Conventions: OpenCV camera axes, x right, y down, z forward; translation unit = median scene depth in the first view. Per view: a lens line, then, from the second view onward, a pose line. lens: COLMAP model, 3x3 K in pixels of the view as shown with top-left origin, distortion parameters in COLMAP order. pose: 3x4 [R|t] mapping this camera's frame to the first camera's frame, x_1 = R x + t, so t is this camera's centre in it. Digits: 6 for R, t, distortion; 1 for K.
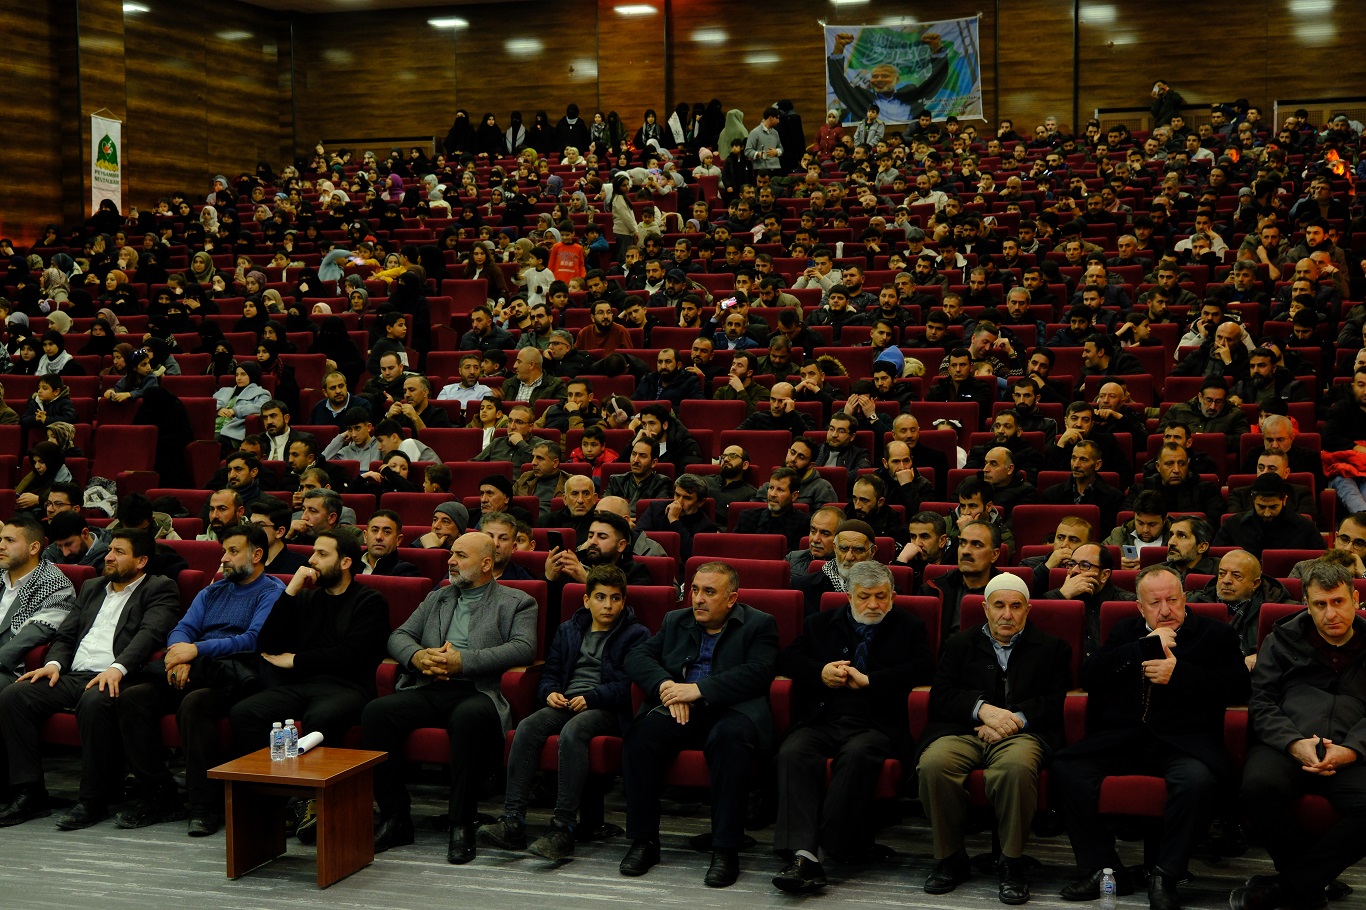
lens RADIAL K [[2100.2, 0, 676.6], [0, 2100.2, 474.5], [0, 0, 1]] dist [-0.007521, 0.083707]
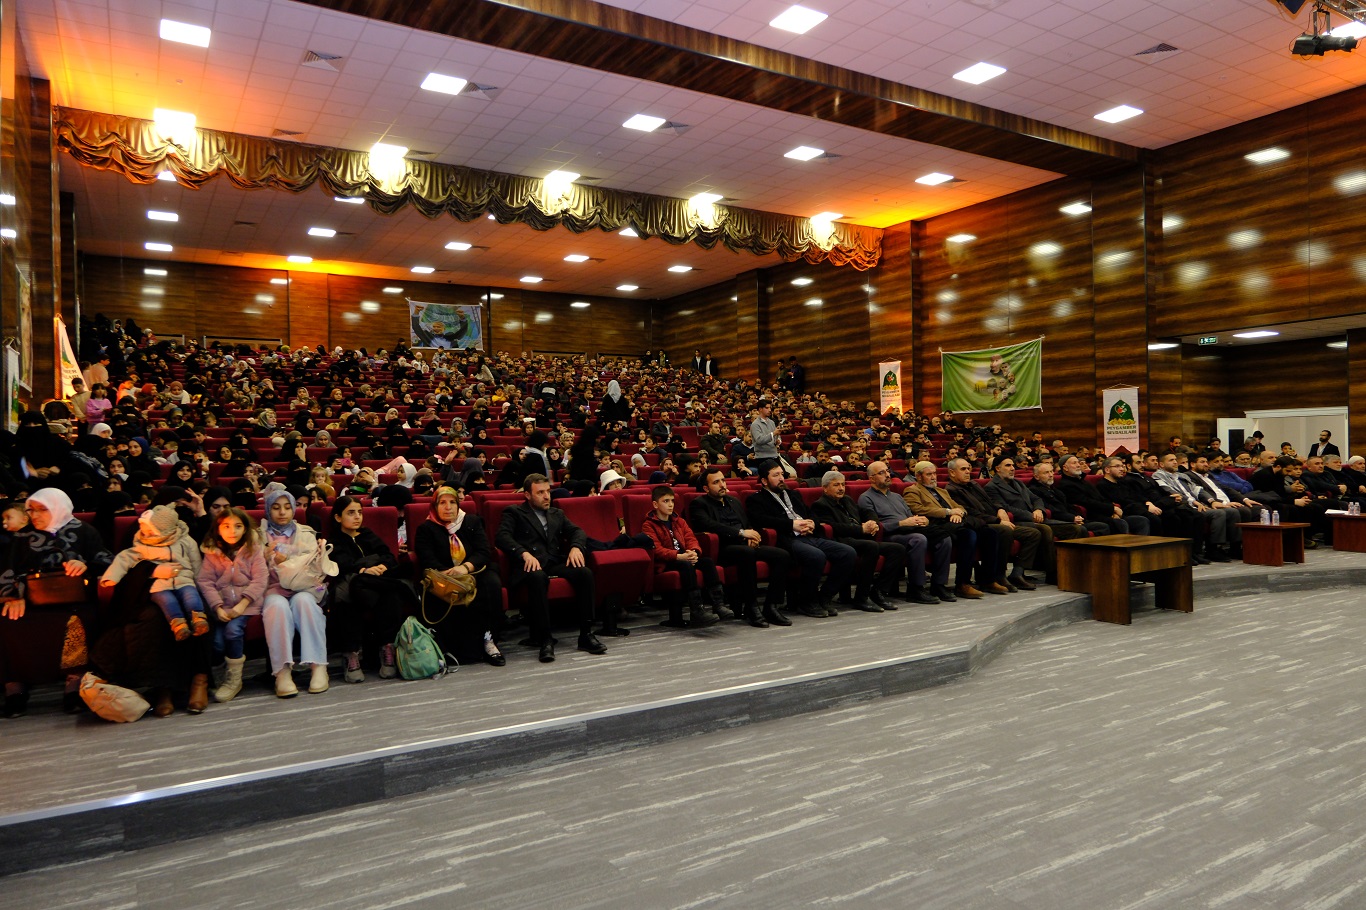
lens RADIAL K [[907.5, 0, 683.0], [0, 907.5, 455.0], [0, 0, 1]] dist [-0.033790, 0.001000]
pose [[0.654162, 0.000395, 0.756354, -0.447825], [0.066853, 0.996056, -0.058340, 0.013824], [-0.753394, 0.088729, 0.651556, 0.212823]]
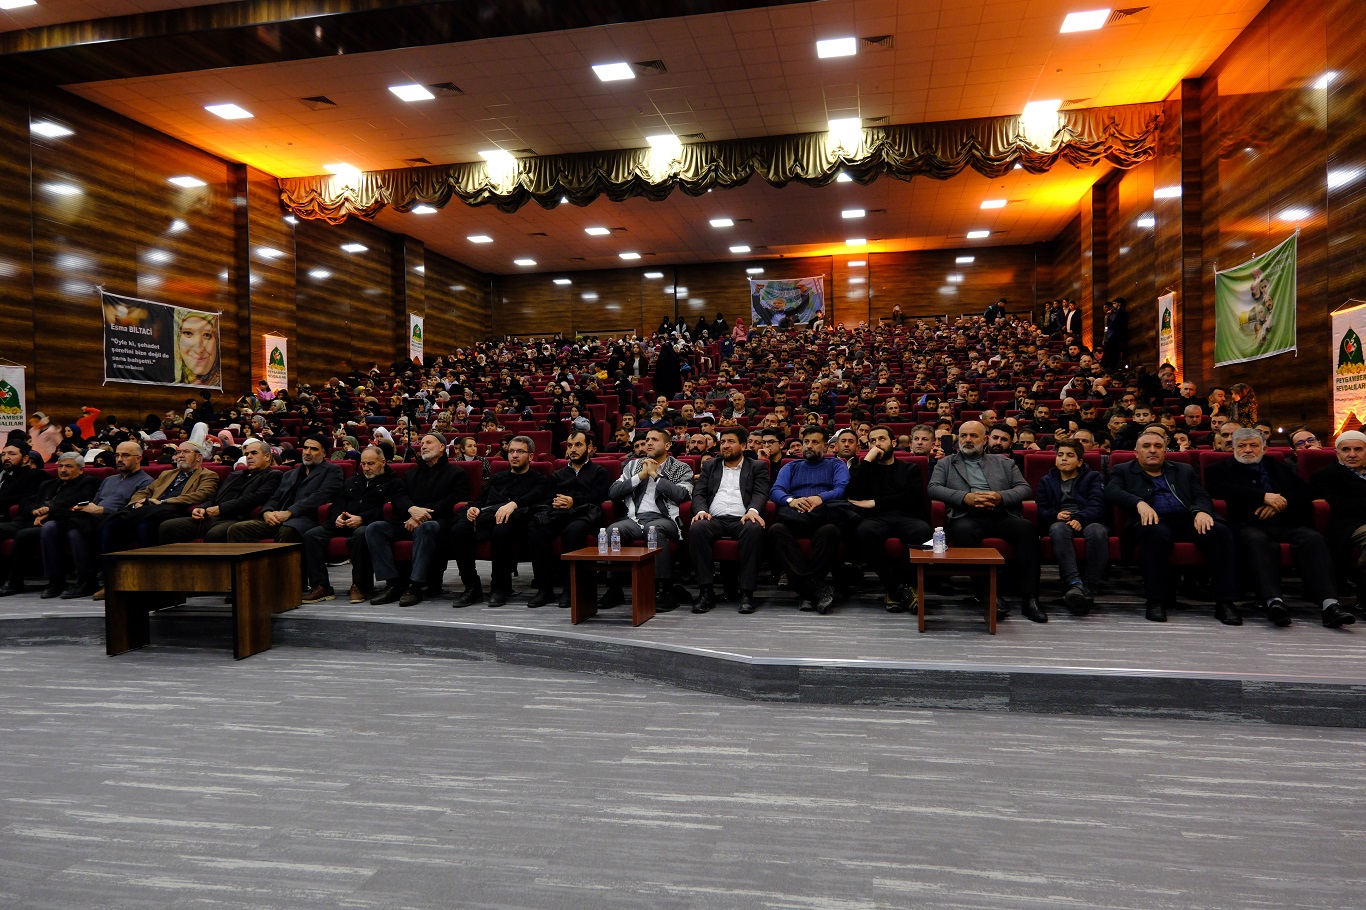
lens RADIAL K [[924.7, 0, 683.0], [0, 924.7, 455.0], [0, 0, 1]] dist [-0.017033, 0.002683]
pose [[0.993617, -0.009167, 0.112435, -0.107567], [0.016577, 0.997738, -0.065147, 0.025454], [-0.111584, 0.066595, 0.991521, 0.084393]]
